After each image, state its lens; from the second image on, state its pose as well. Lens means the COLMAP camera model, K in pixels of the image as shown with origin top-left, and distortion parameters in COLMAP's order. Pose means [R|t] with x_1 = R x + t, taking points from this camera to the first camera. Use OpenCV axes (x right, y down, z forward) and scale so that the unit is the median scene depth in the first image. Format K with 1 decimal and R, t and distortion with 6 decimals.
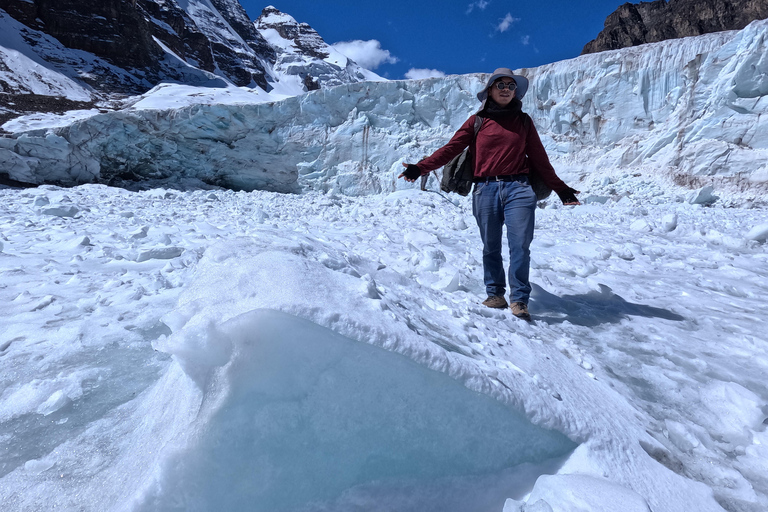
lens RADIAL K [[366.9, 0, 382.9], [0, 366.9, 215.5], [0, 0, 1]] dist [0.003416, 0.000465]
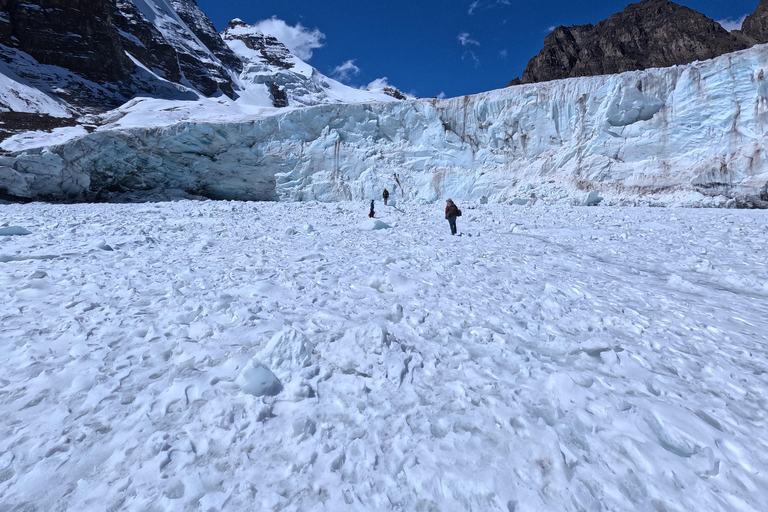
lens RADIAL K [[367.0, 0, 381.9], [0, 367.0, 178.1], [0, 0, 1]] dist [0.002472, 0.000202]
pose [[0.995673, -0.017140, 0.091332, -0.012950], [0.027037, 0.993755, -0.108254, 0.000868], [-0.088906, 0.110255, 0.989919, -0.137209]]
